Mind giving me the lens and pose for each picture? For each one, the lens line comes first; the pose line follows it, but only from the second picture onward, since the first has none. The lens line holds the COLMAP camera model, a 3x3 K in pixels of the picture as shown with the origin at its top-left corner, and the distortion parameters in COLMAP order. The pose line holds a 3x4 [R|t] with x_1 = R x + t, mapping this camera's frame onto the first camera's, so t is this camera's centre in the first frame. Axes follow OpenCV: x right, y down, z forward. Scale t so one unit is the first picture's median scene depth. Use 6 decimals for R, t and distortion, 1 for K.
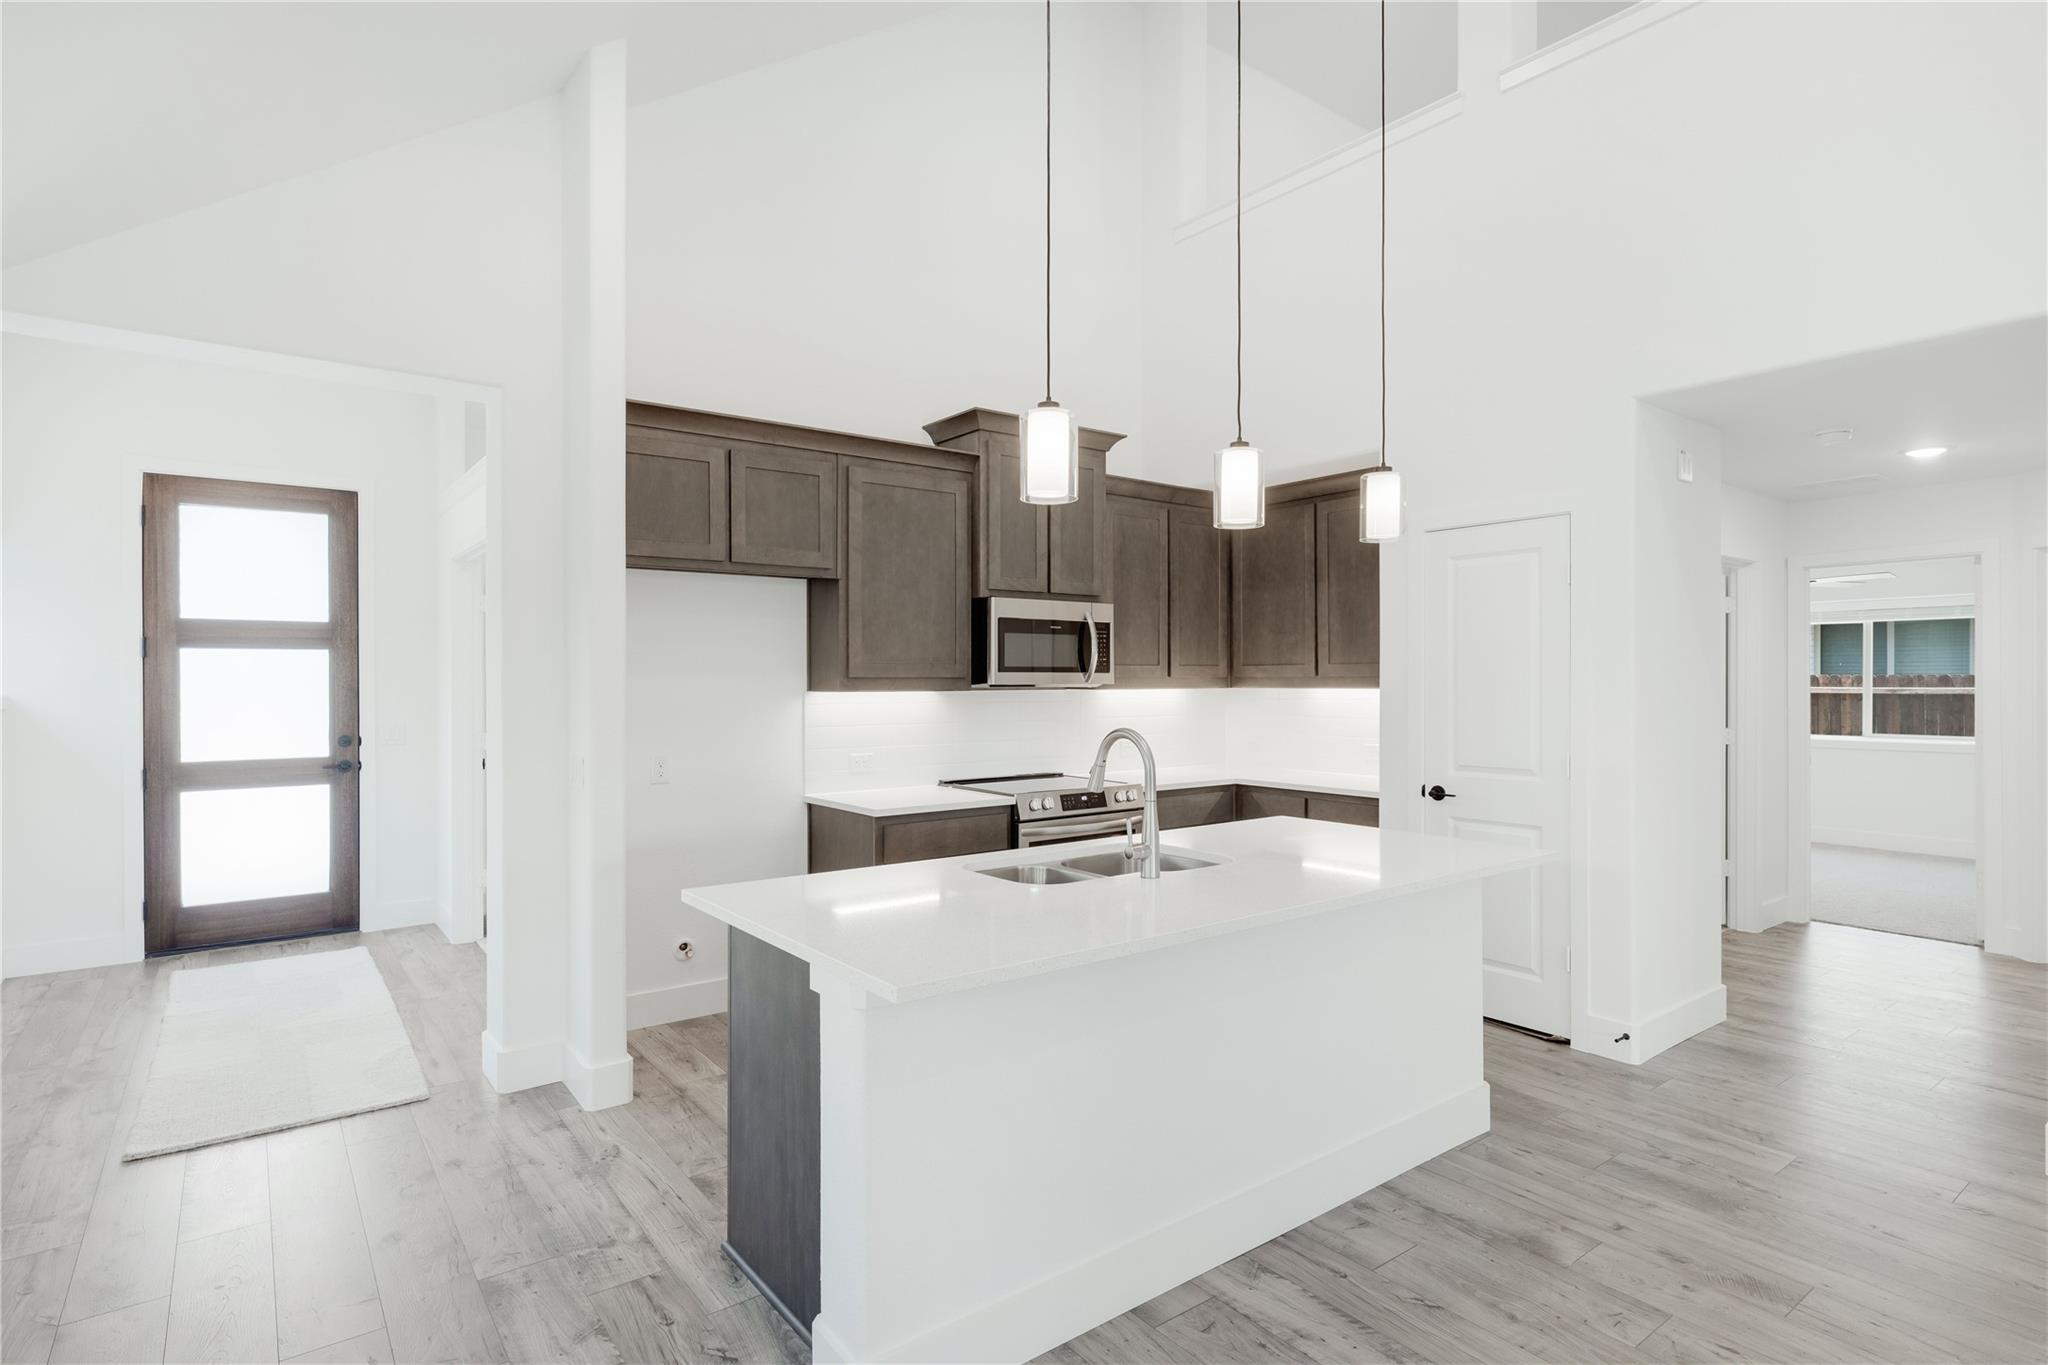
lens RADIAL K [[1056.6, 0, 1038.0], [0, 1056.6, 677.8], [0, 0, 1]] dist [0.005898, -0.001347]
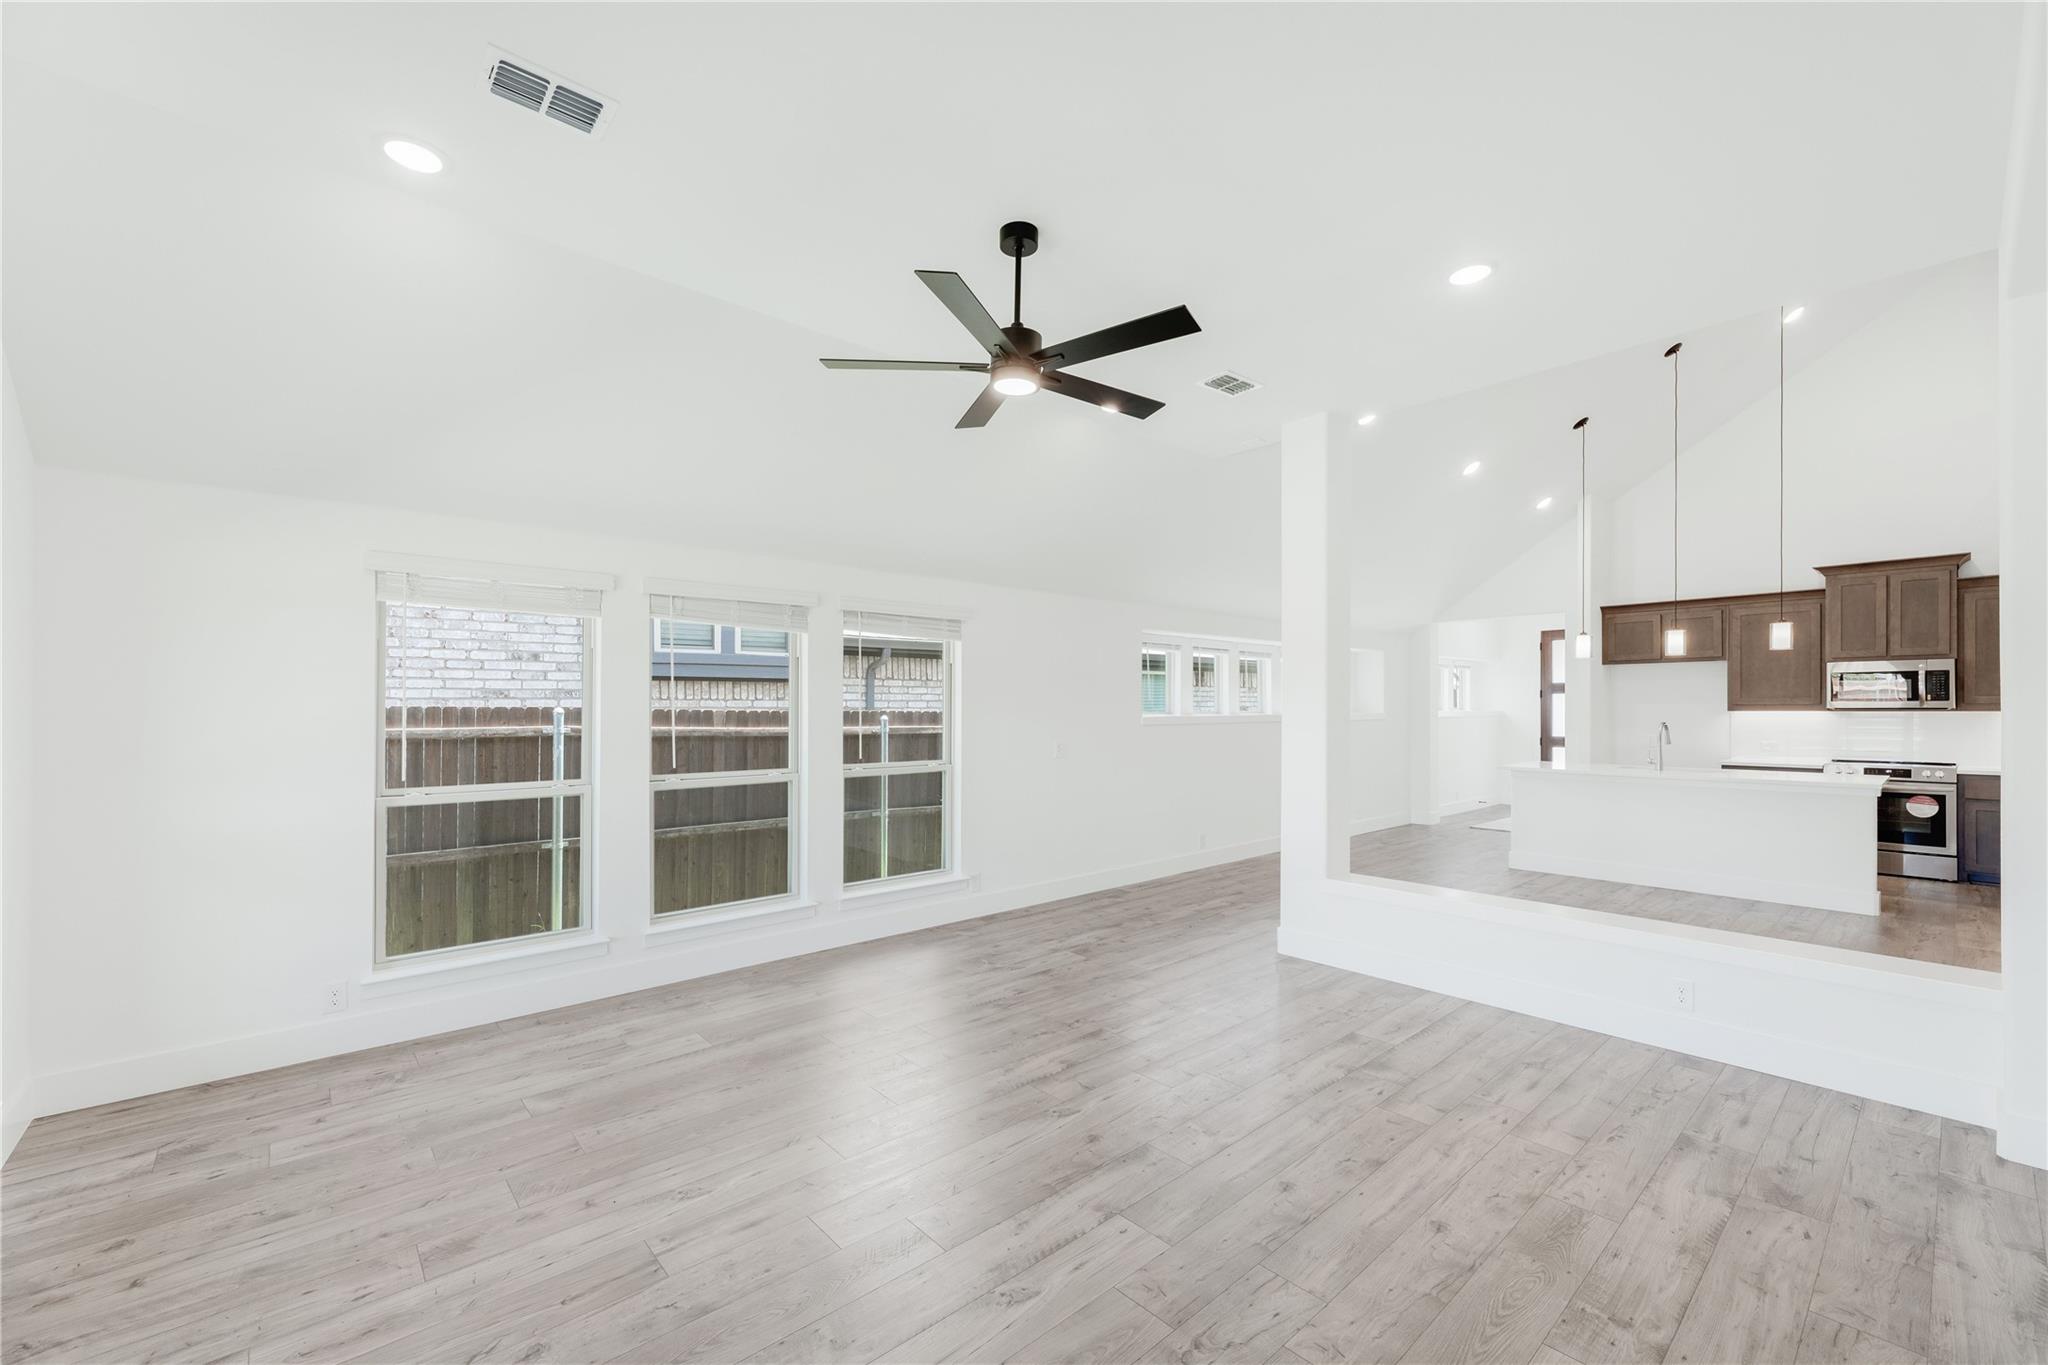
lens RADIAL K [[826.6, 0, 1044.0], [0, 826.6, 721.0], [0, 0, 1]] dist [0.014501, 0.000229]
pose [[0.101972, 0.018635, -0.994613, 1.215818], [0.007688, 0.999780, 0.019520, -0.009677], [0.994758, -0.009637, 0.101806, -0.533311]]
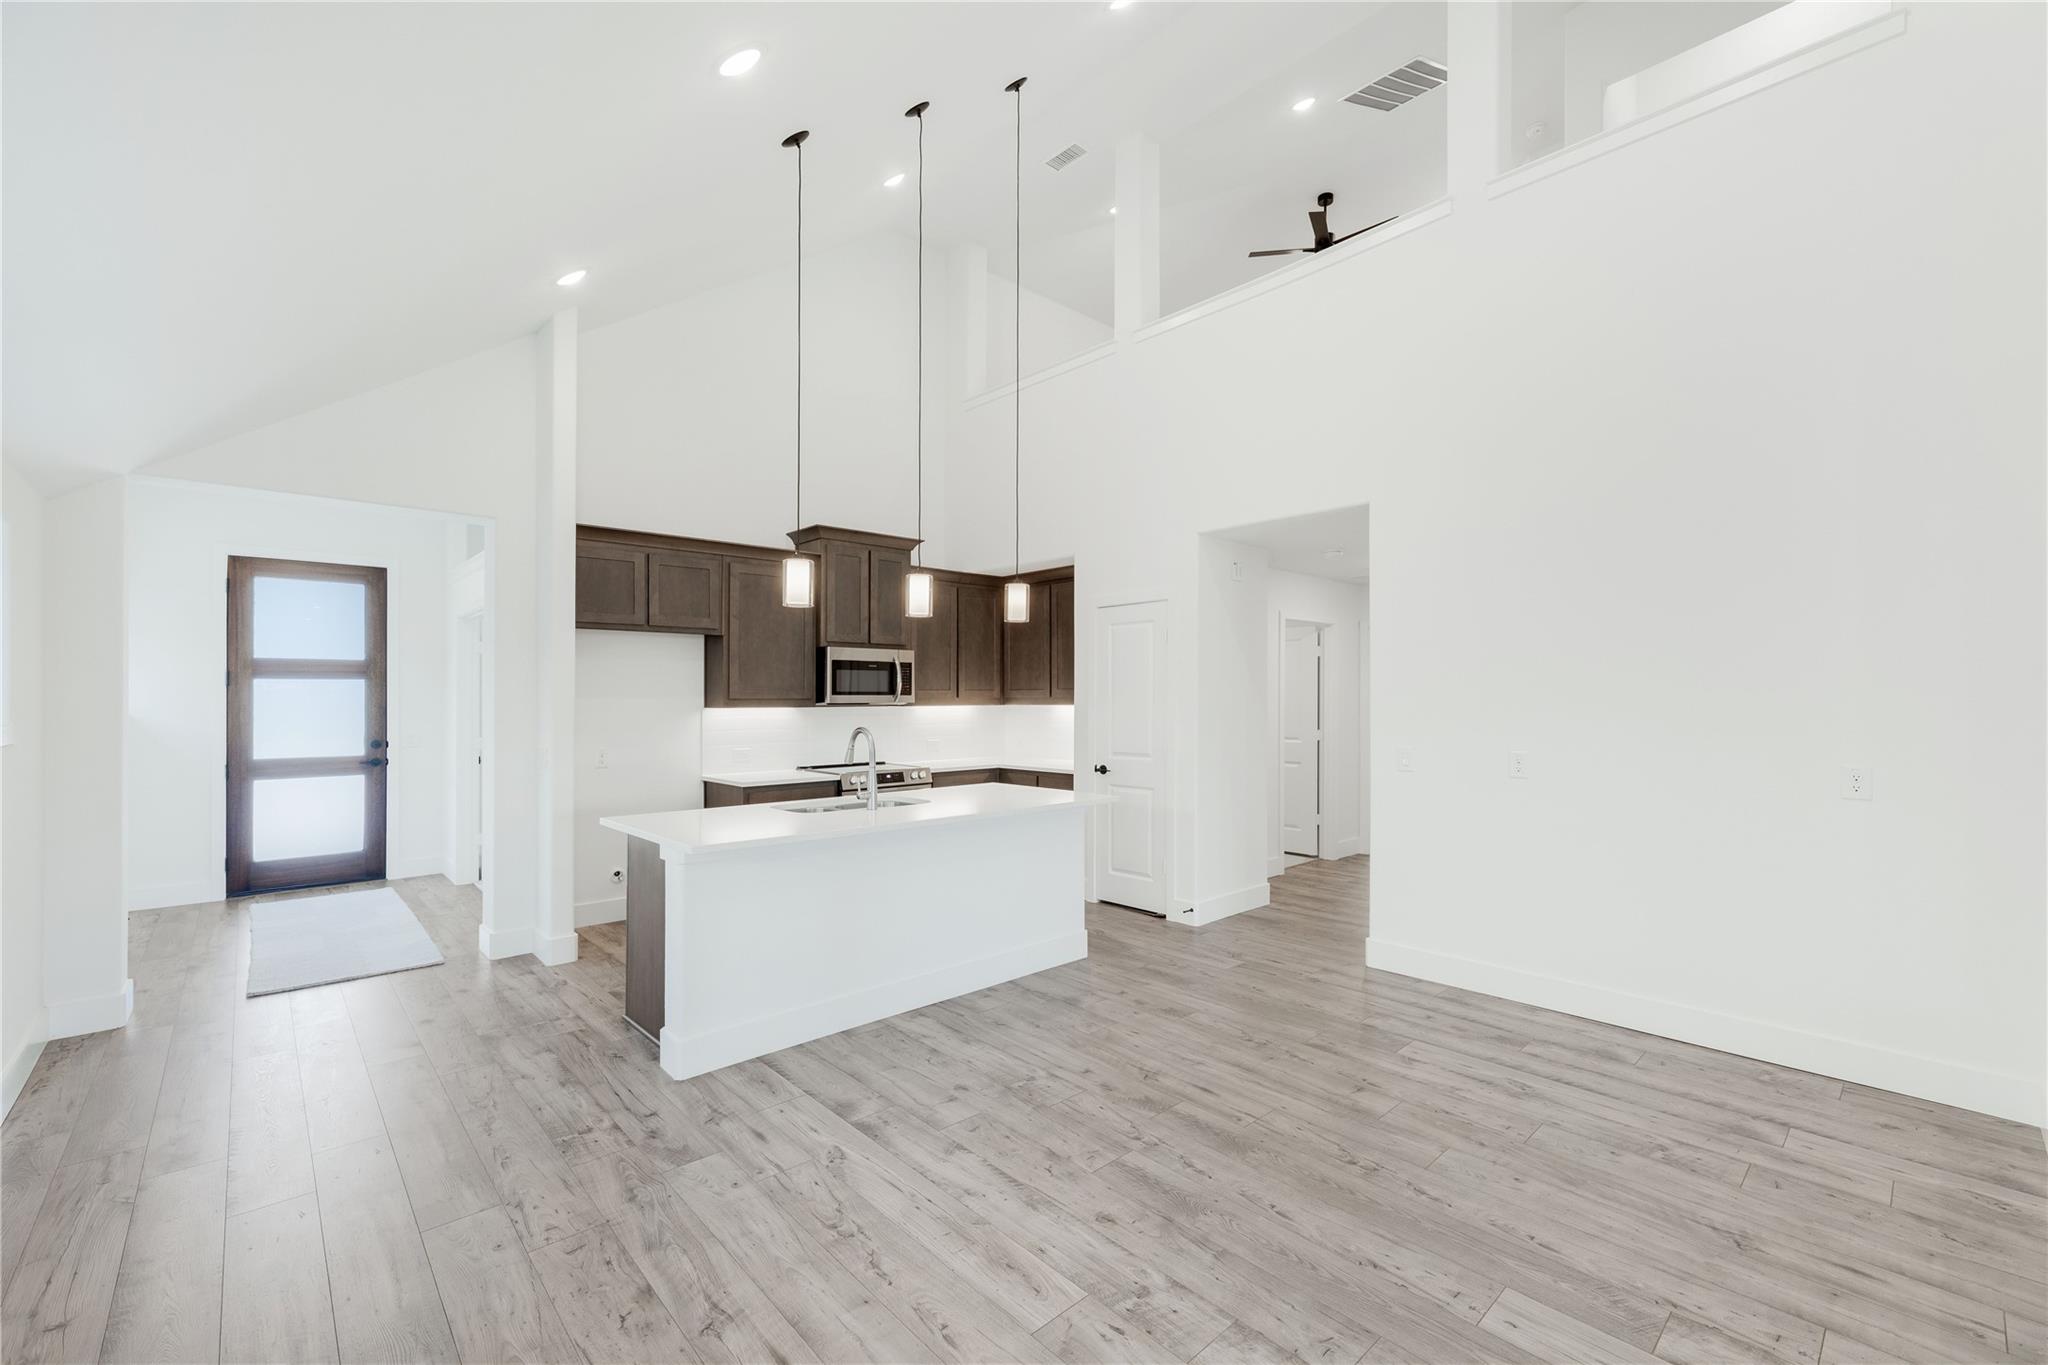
lens RADIAL K [[864.4, 0, 1033.2], [0, 864.4, 685.8], [0, 0, 1]] dist [0.014275, -0.002438]
pose [[0.996088, -0.000703, 0.088369, 0.131066], [0.001830, 0.999918, -0.012673, -0.002278], [-0.088353, 0.012785, 0.996007, -0.264149]]
